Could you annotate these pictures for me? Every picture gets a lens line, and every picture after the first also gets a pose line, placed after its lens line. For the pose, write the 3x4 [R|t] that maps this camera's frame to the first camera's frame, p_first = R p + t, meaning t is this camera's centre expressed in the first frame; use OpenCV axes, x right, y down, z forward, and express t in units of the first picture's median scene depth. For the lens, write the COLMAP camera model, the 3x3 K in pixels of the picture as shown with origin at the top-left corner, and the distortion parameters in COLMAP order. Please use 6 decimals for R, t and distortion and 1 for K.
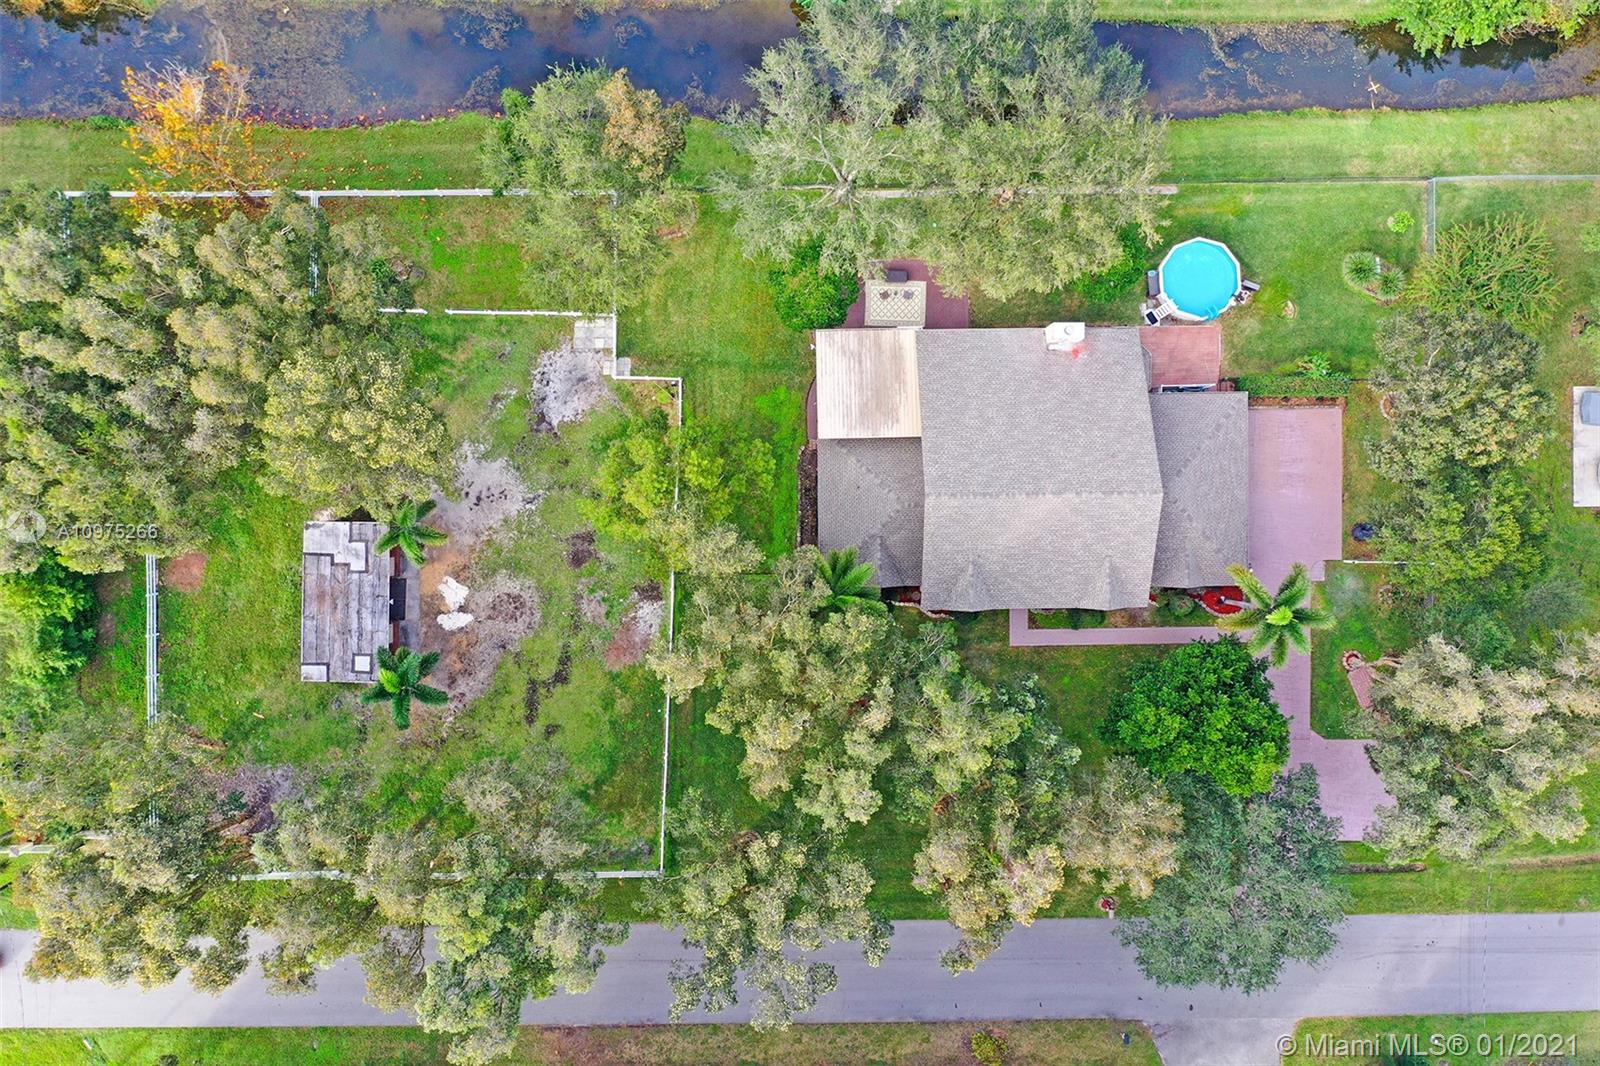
lens RADIAL K [[1338.9, 0, 782.2], [0, 1338.9, 561.1], [0, 0, 1]] dist [-0.016932, -0.009290]
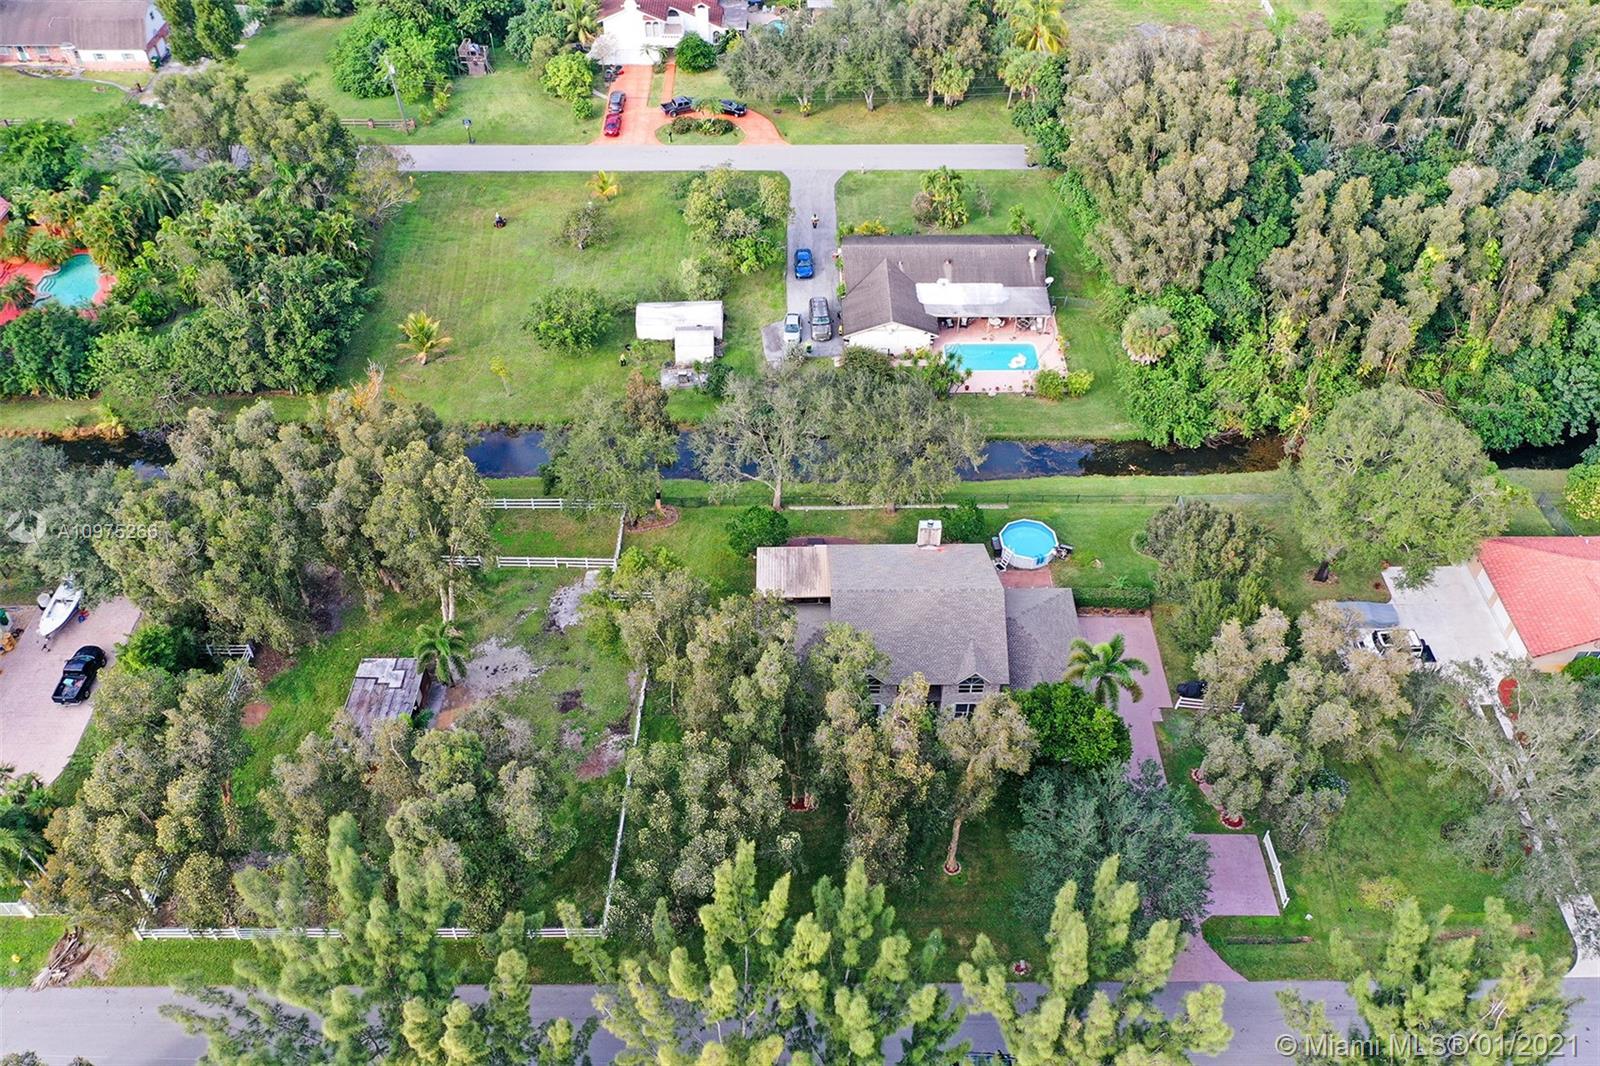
lens RADIAL K [[1338.9, 0, 782.2], [0, 1338.9, 561.1], [0, 0, 1]] dist [-0.016932, -0.009290]
pose [[0.999870, 0.007108, -0.014507, 0.071122], [-0.015447, 0.683510, -0.729778, 0.851442], [0.004728, 0.729907, 0.683530, 0.040177]]
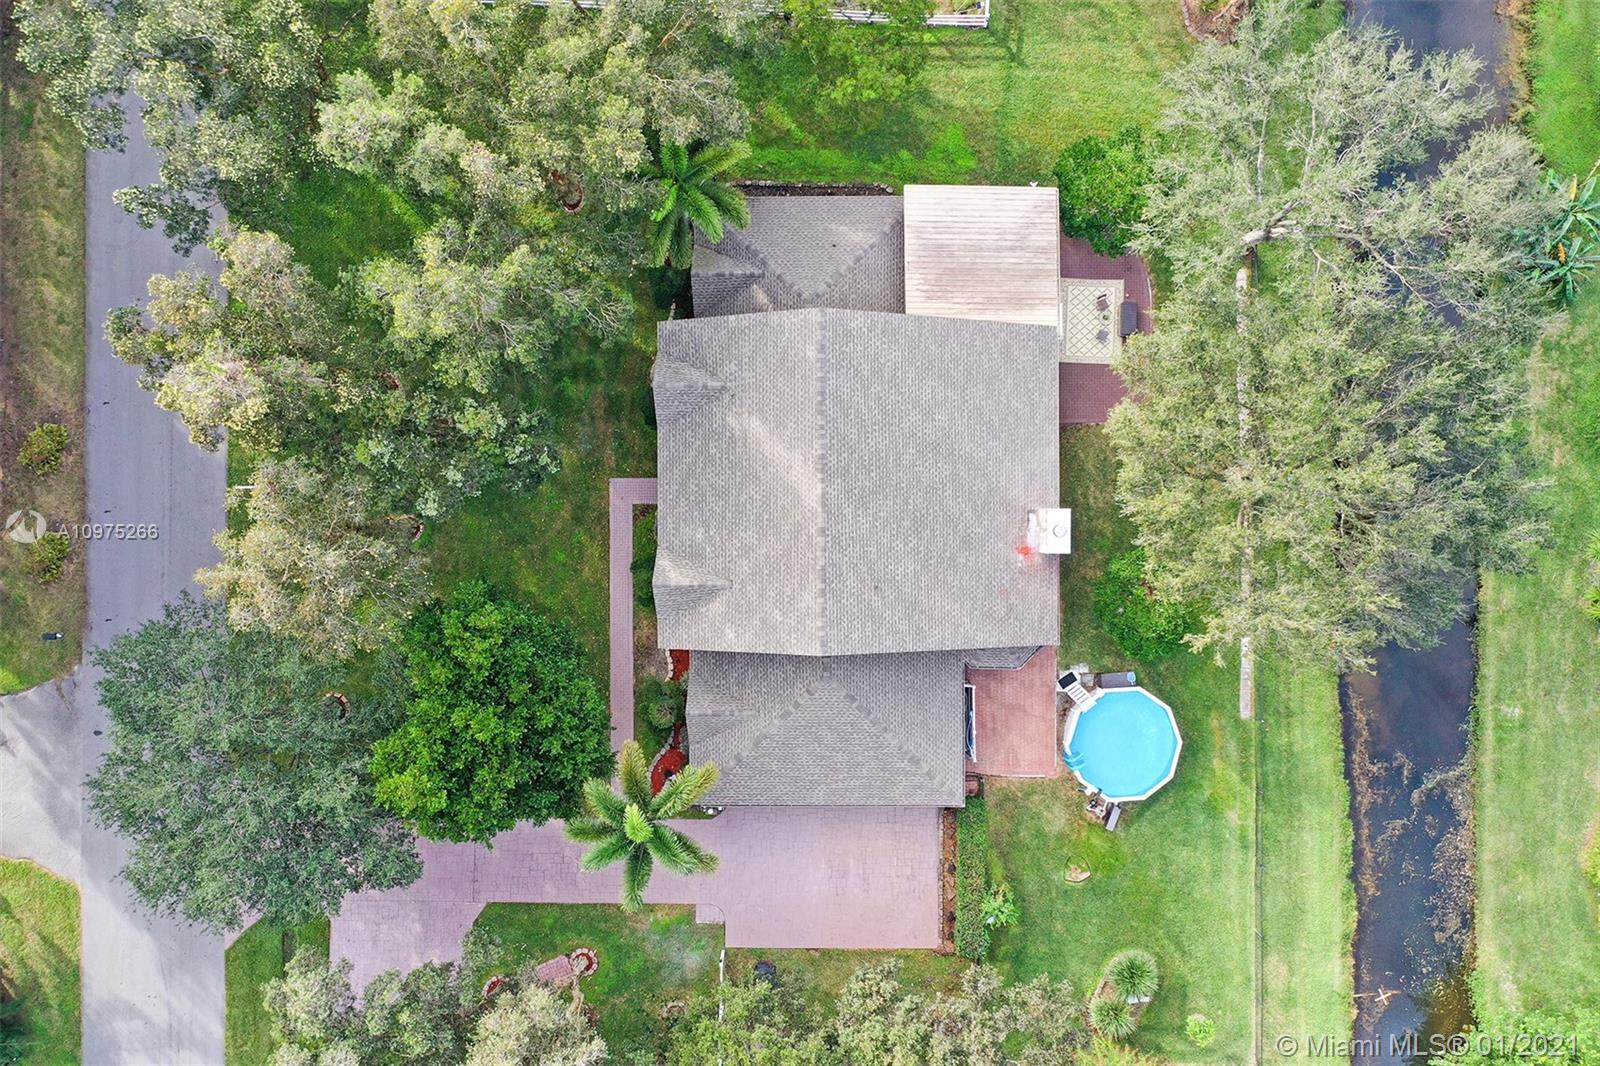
lens RADIAL K [[1338.9, 0, 782.2], [0, 1338.9, 561.1], [0, 0, 1]] dist [-0.016932, -0.009290]
pose [[-0.009832, 0.999951, -0.001208, 0.218585], [-0.999760, -0.009854, -0.019576, -0.015361], [-0.019586, 0.001015, 0.999808, 0.294182]]
